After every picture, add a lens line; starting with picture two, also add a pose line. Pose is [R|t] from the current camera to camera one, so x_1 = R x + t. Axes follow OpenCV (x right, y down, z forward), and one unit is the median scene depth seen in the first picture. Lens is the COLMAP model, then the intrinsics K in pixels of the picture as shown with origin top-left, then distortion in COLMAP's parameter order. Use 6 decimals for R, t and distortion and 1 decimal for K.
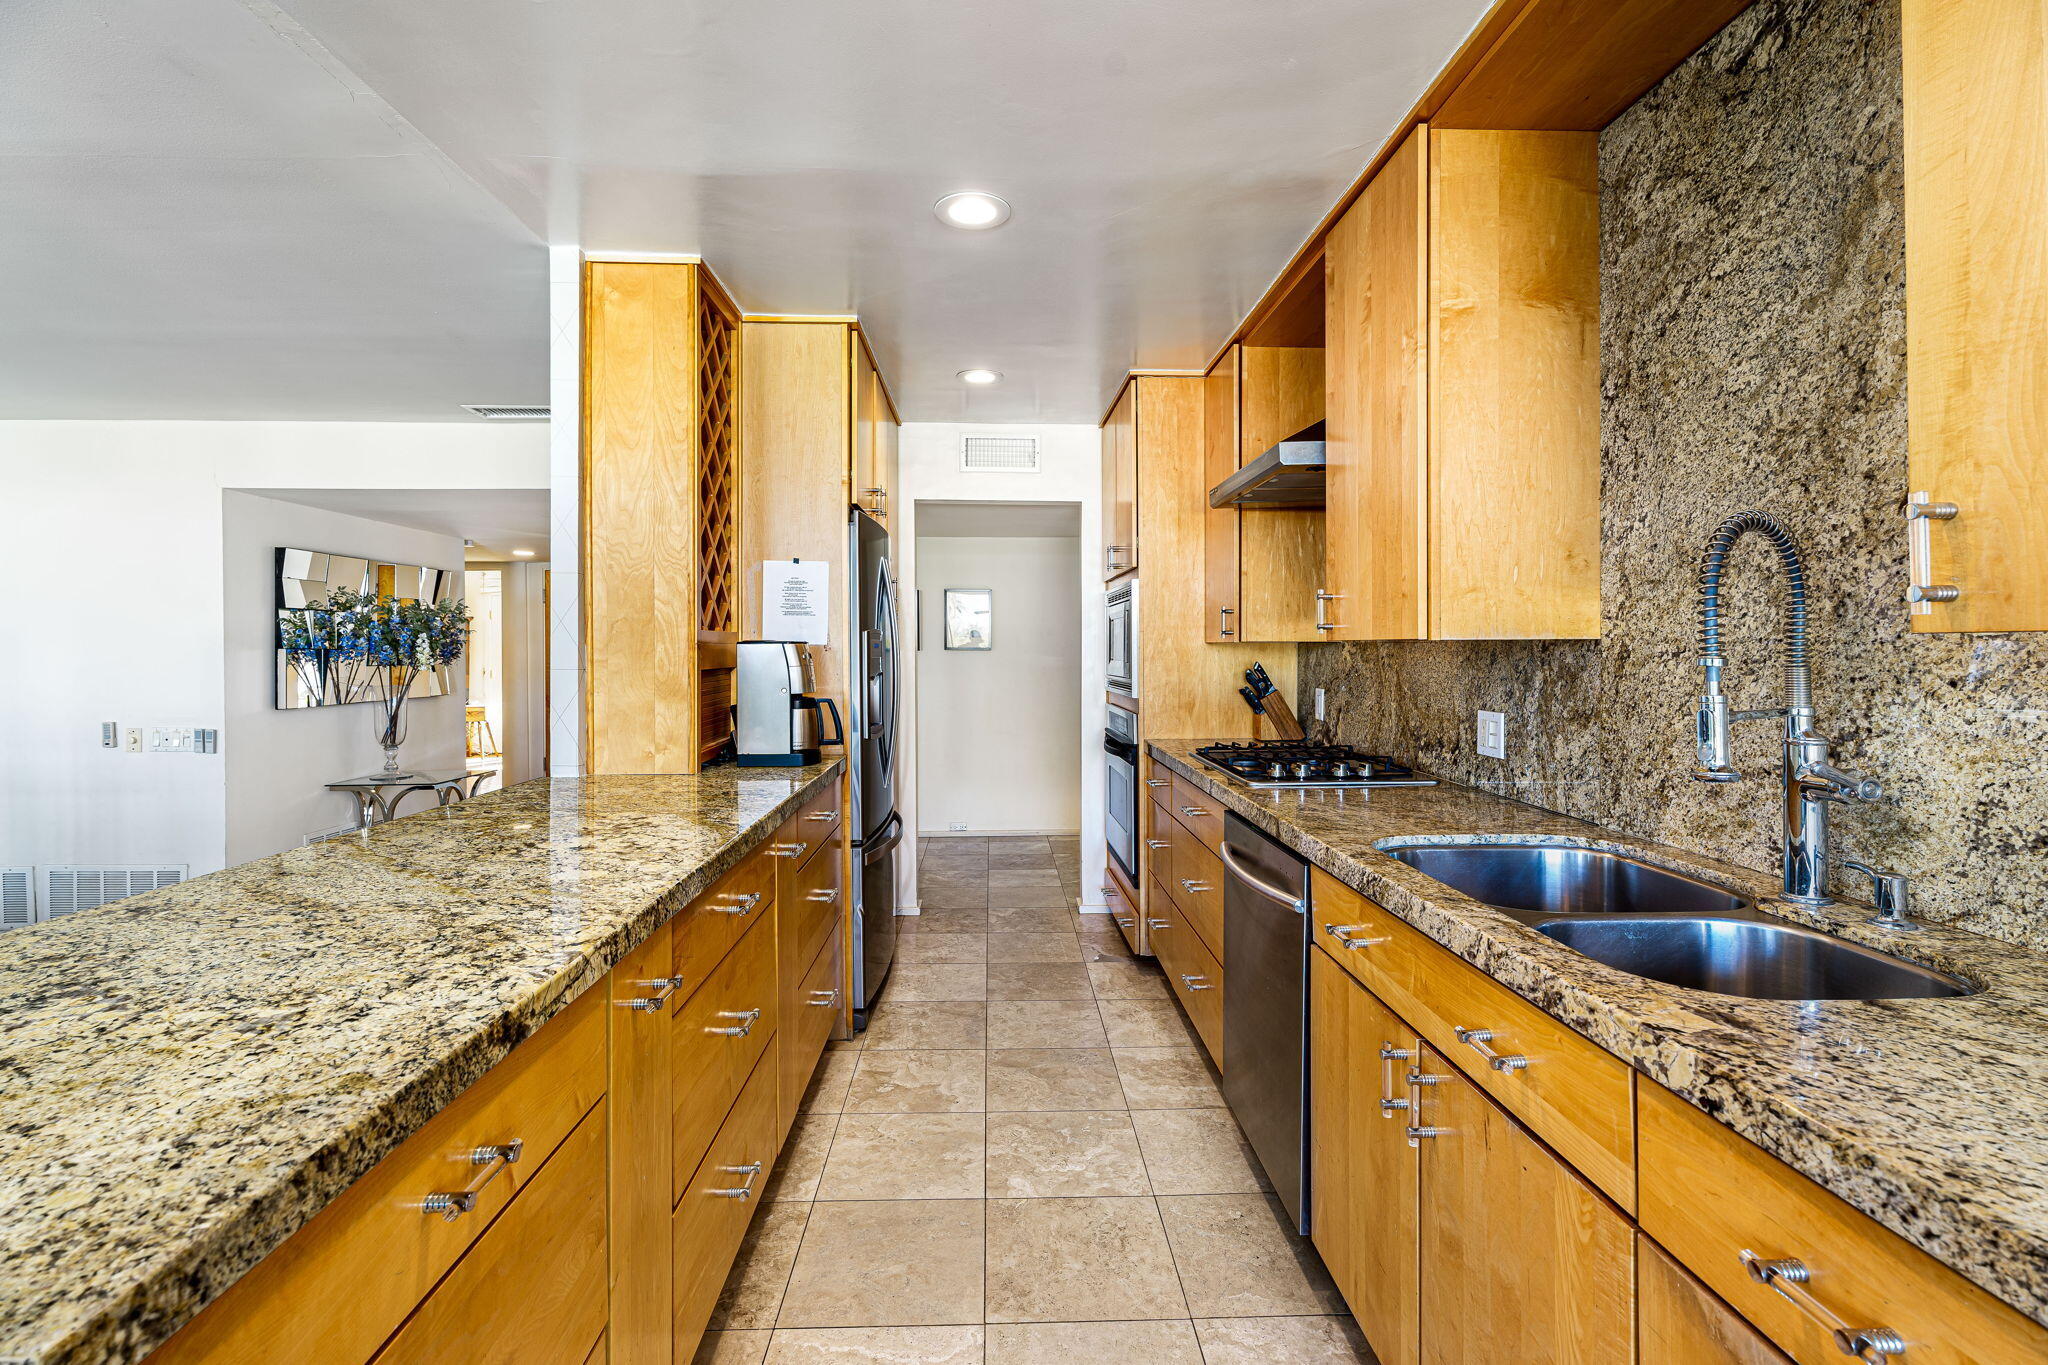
lens RADIAL K [[952.2, 0, 1030.1], [0, 952.2, 656.6], [0, 0, 1]] dist [0.000179, -0.001489]
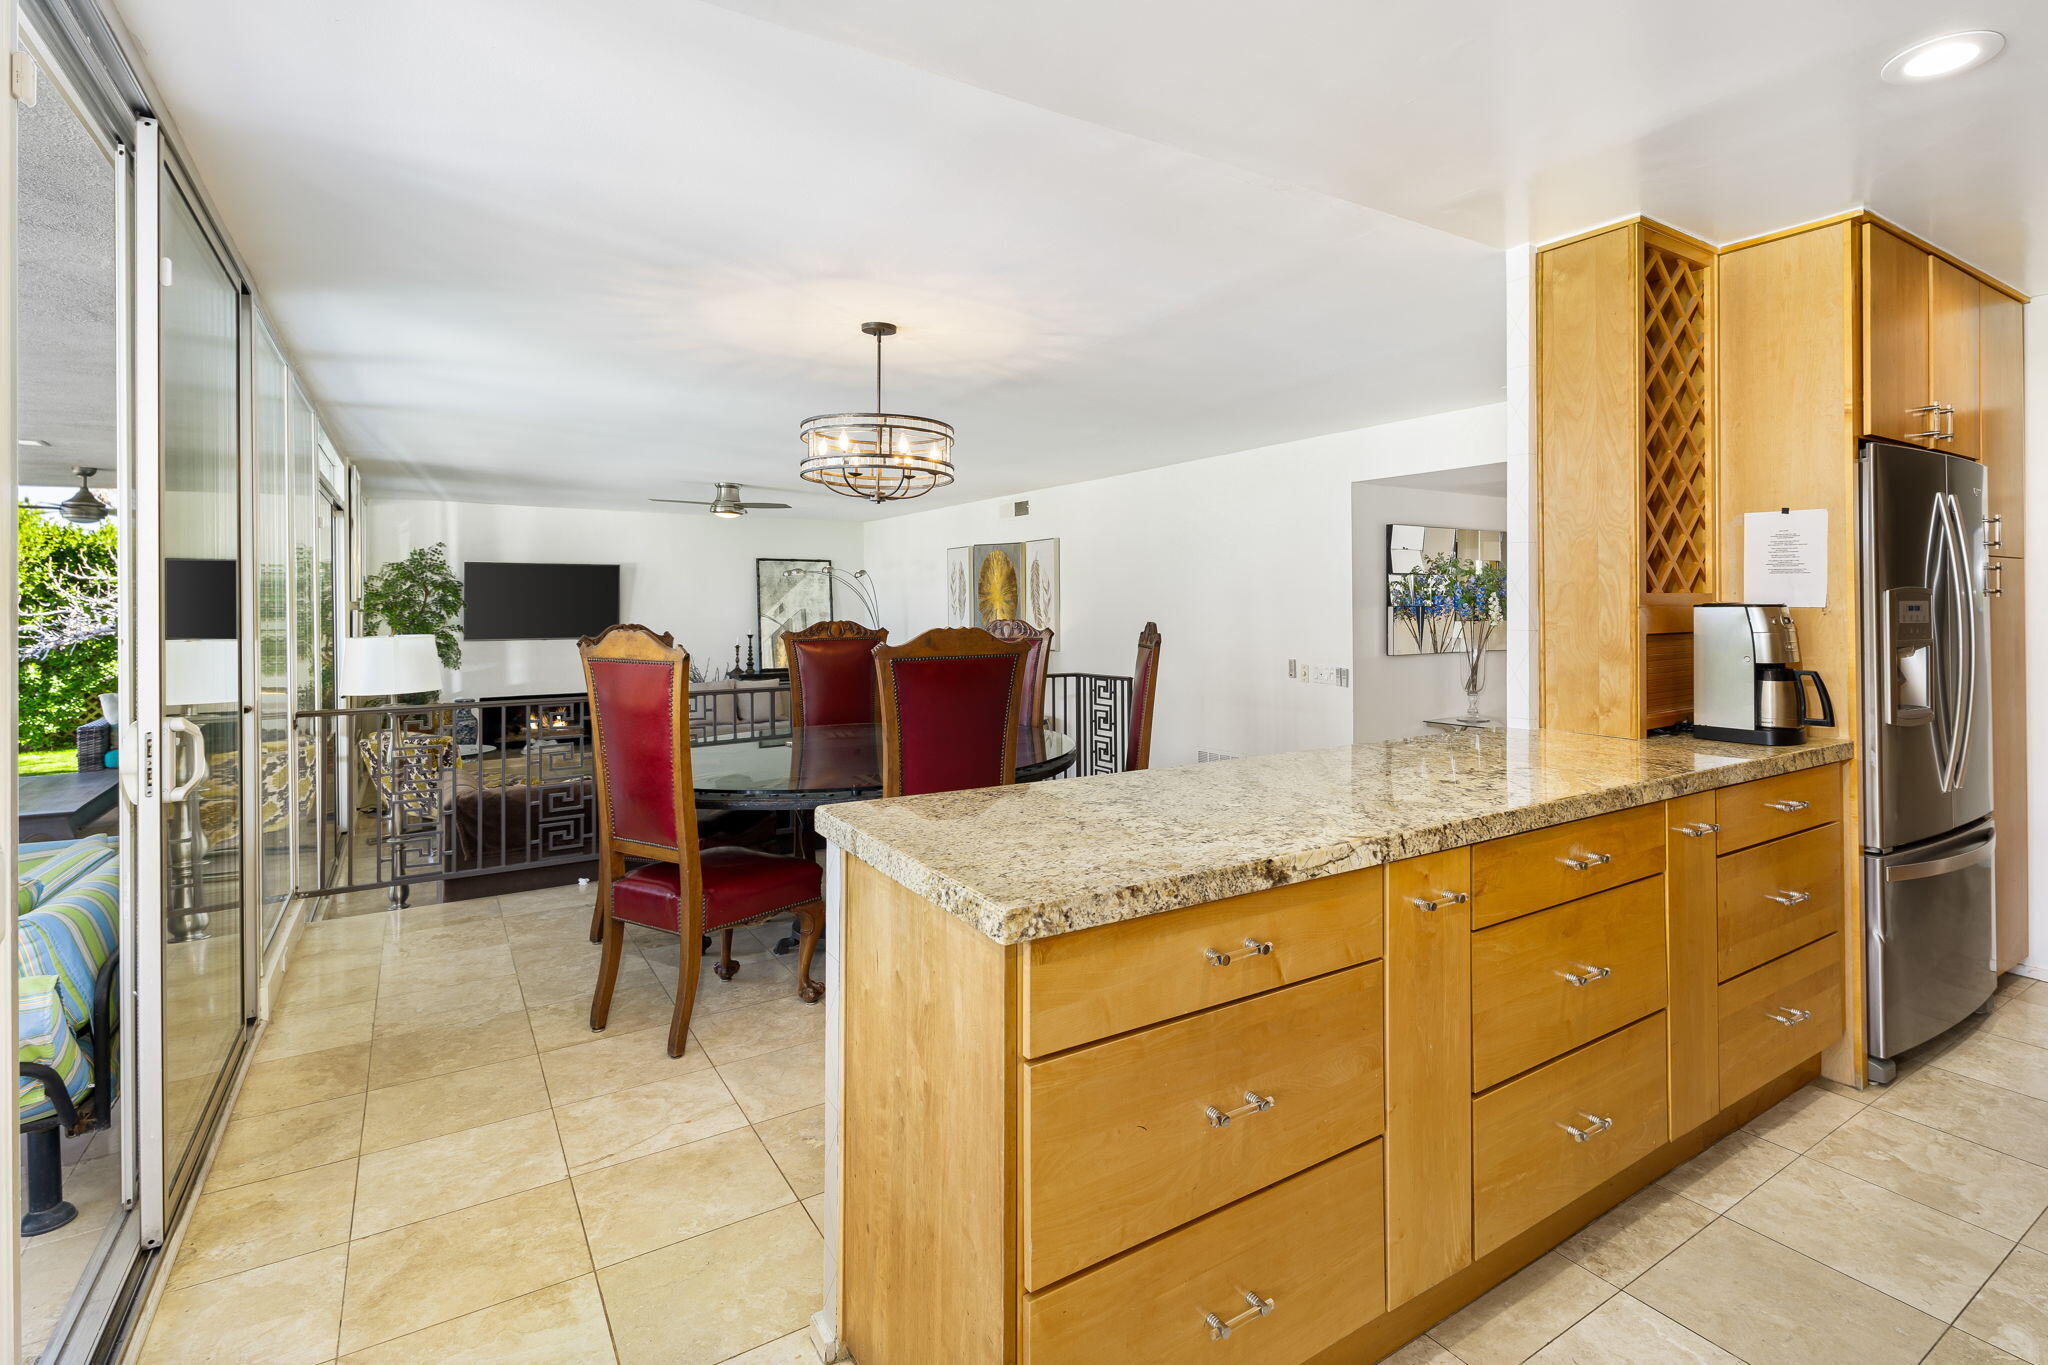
lens RADIAL K [[958.9, 0, 1033.6], [0, 958.9, 608.4], [0, 0, 1]] dist [0.000753, 0.000372]
pose [[0.488010, 0.001579, -0.872837, 0.197187], [-0.003893, 0.999992, -0.000368, -0.009087], [0.872830, 0.003577, 0.488012, -0.027769]]
